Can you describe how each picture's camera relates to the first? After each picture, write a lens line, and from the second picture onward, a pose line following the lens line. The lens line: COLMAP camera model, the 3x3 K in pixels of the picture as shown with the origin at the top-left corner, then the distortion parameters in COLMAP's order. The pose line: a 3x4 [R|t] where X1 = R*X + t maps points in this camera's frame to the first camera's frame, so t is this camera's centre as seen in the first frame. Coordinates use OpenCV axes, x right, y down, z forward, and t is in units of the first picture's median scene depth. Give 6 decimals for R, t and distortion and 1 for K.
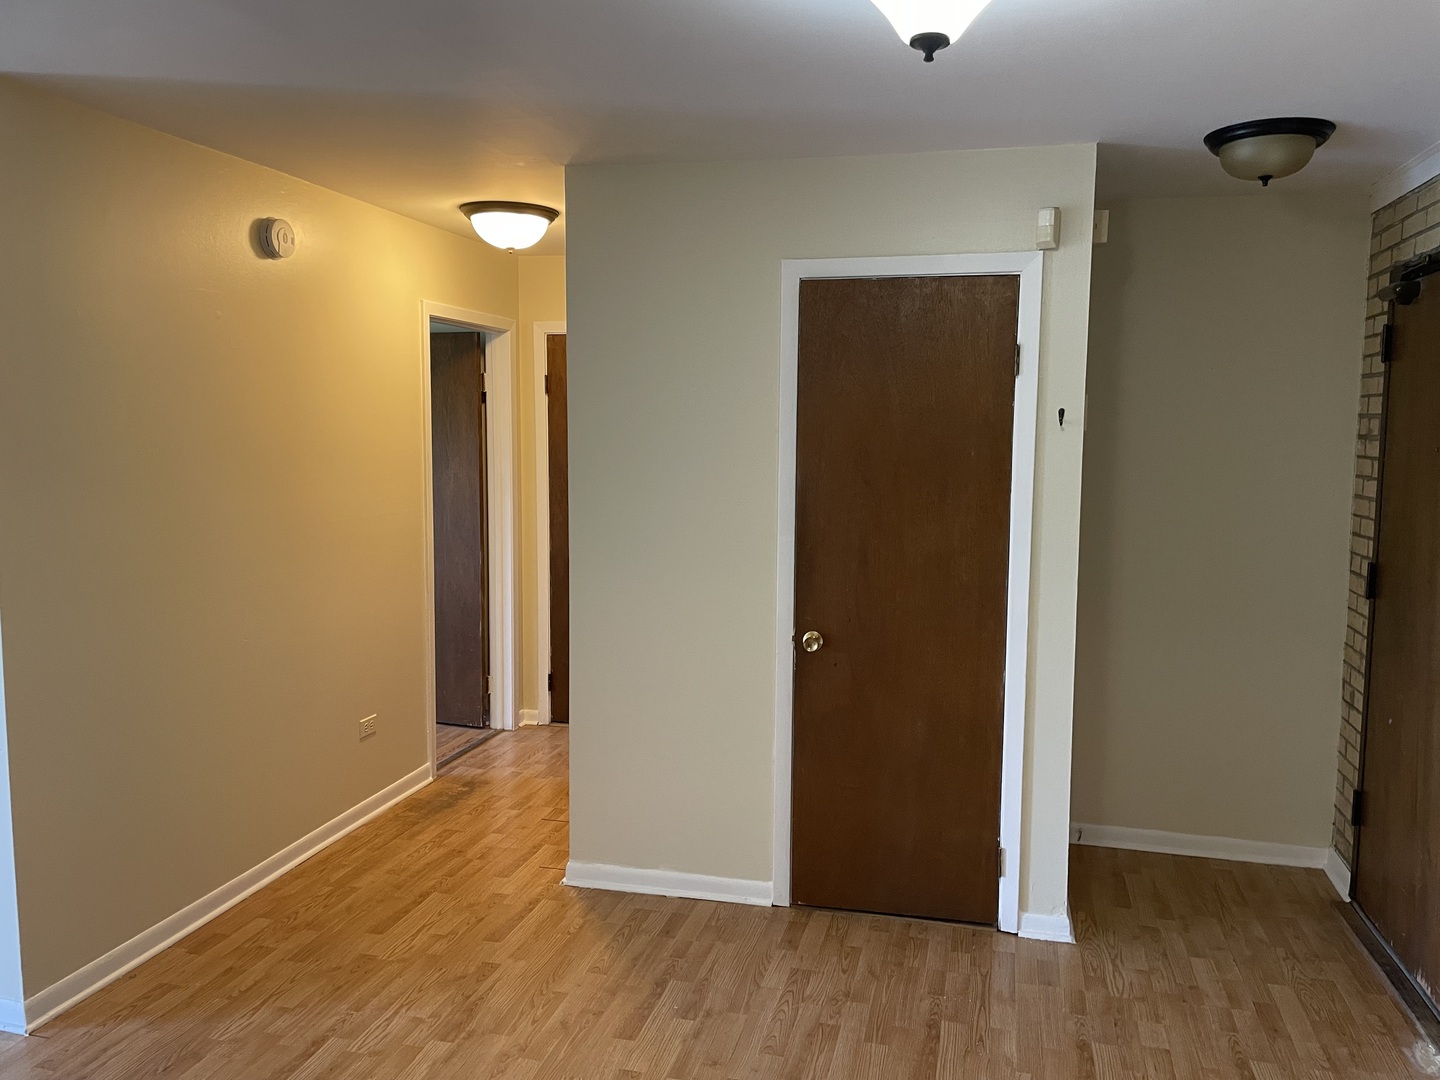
lens RADIAL K [[1094.0, 0, 735.0], [0, 1094.0, 533.1], [0, 0, 1]] dist [0.037691, -0.044675]
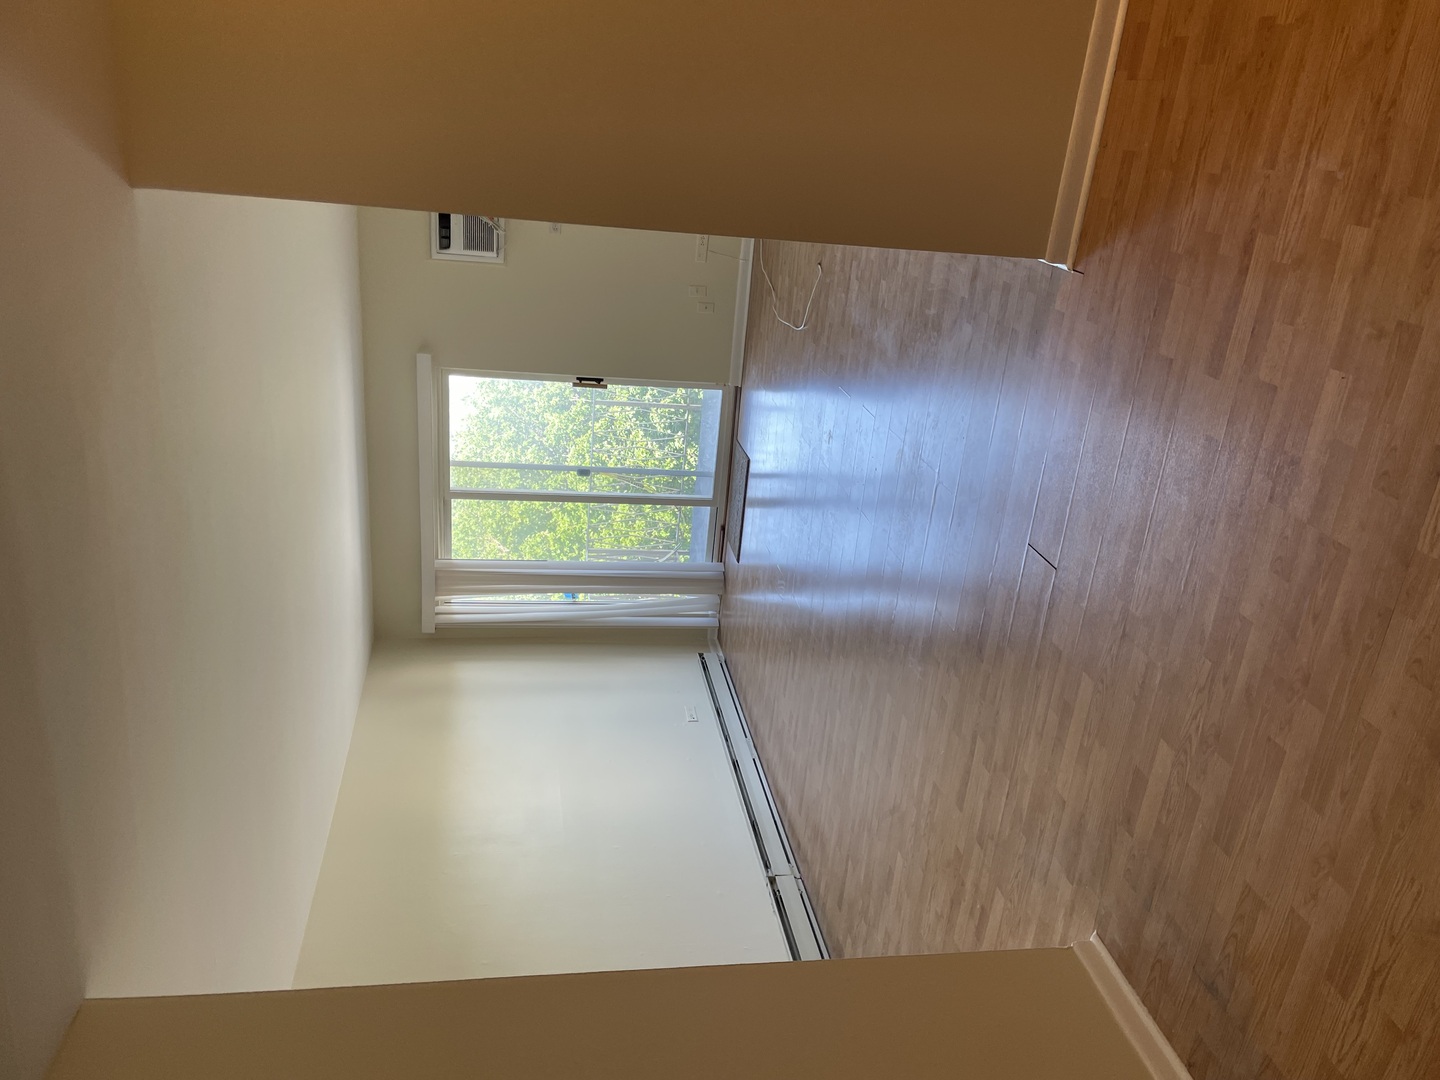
lens RADIAL K [[1094.0, 0, 726.4], [0, 1094.0, 526.8], [0, 0, 1]] dist [0.037691, -0.044675]
pose [[0.170281, 0.141585, -0.975171, 0.355999], [0.972885, 0.133039, 0.189197, -0.039323], [0.156523, -0.980946, -0.115092, 0.767741]]
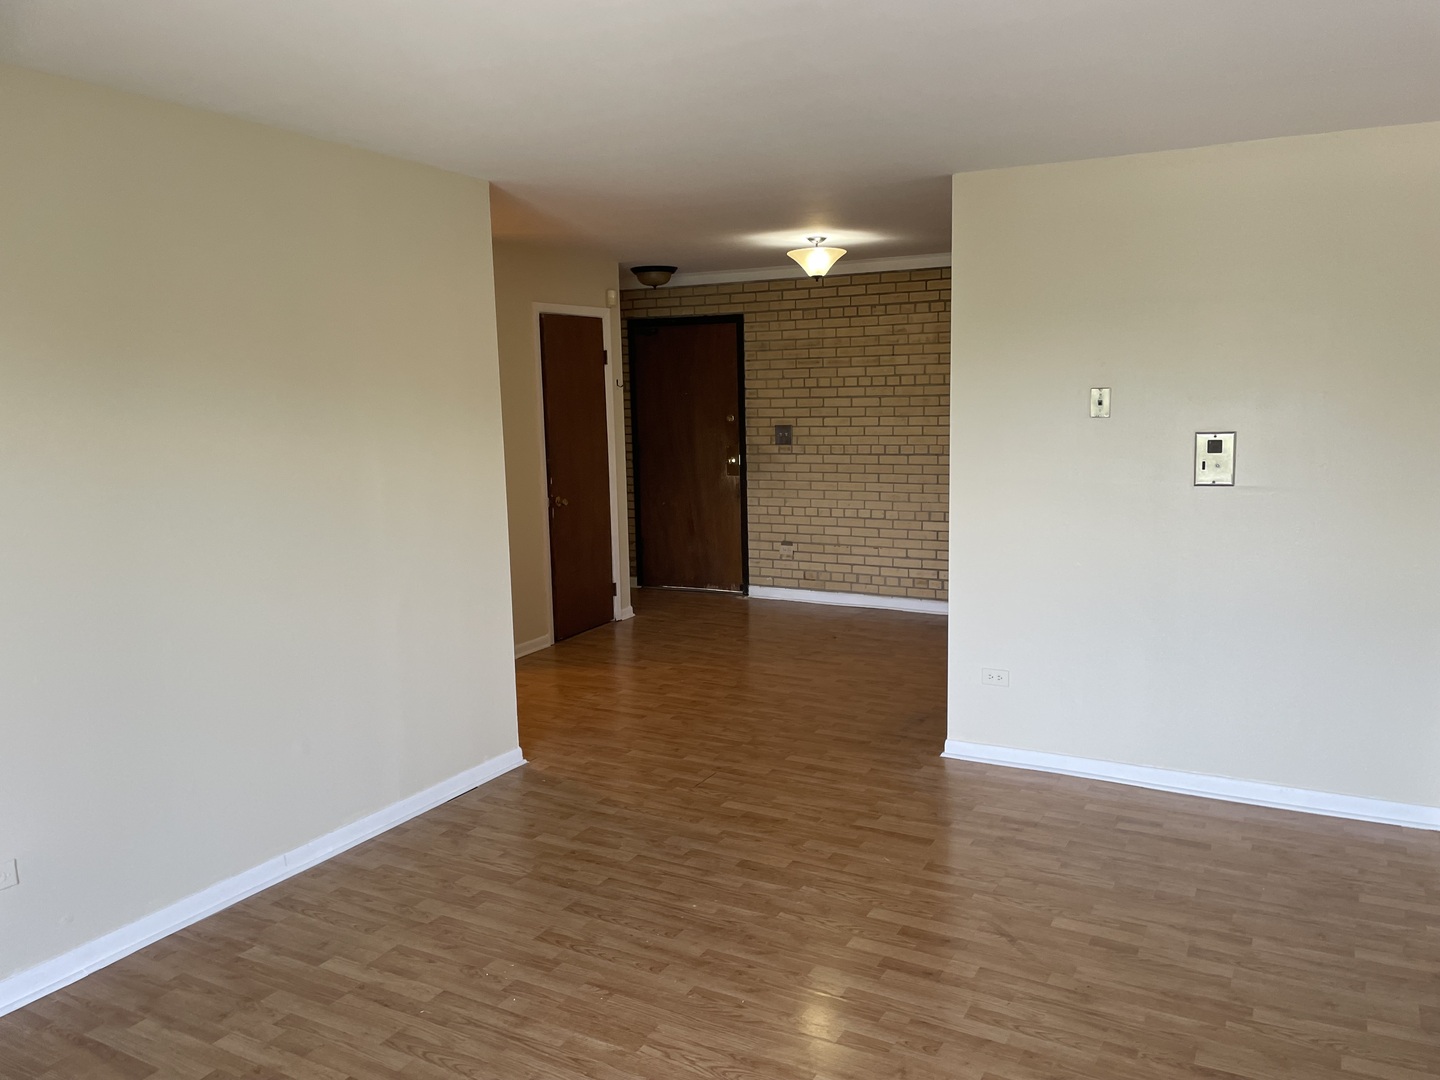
lens RADIAL K [[1094.0, 0, 722.2], [0, 1094.0, 544.4], [0, 0, 1]] dist [0.037691, -0.044675]
pose [[0.267335, -0.157616, 0.950626, -1.952780], [0.132630, 0.983161, 0.125712, -0.034734], [-0.954432, 0.092475, 0.283738, 0.199929]]
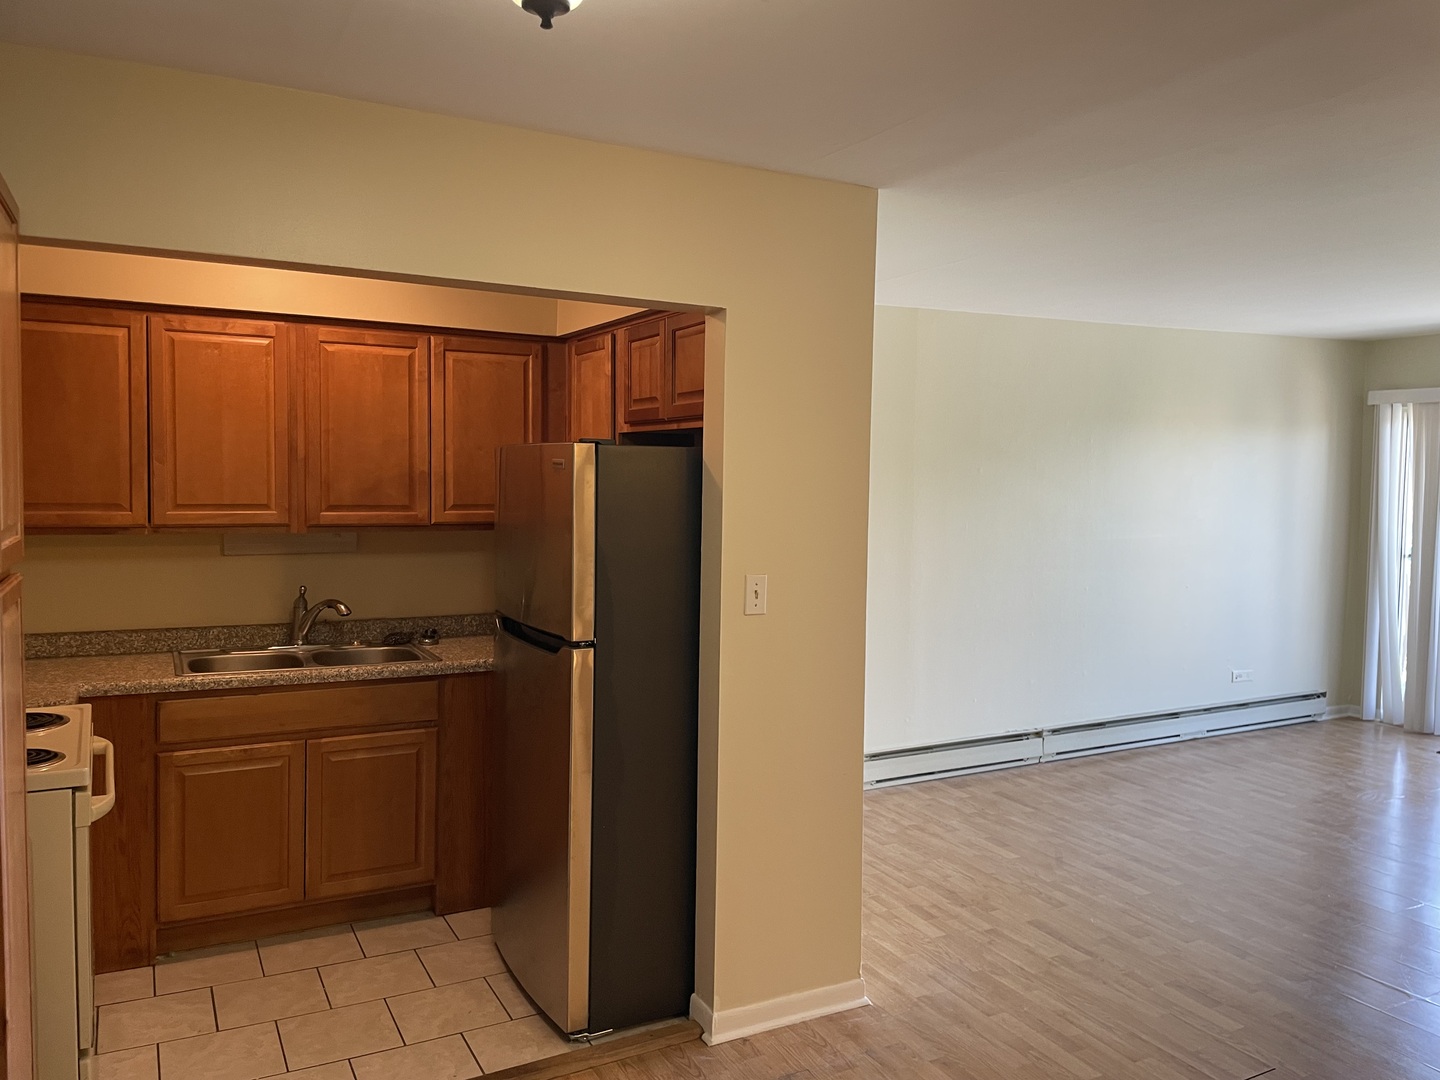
lens RADIAL K [[1094.0, 0, 715.1], [0, 1094.0, 528.1], [0, 0, 1]] dist [0.037691, -0.044675]
pose [[-0.752463, 0.012009, -0.658525, 0.356012], [-0.095752, 0.987217, 0.127413, -0.088302], [0.651638, 0.158928, -0.741694, 0.992709]]
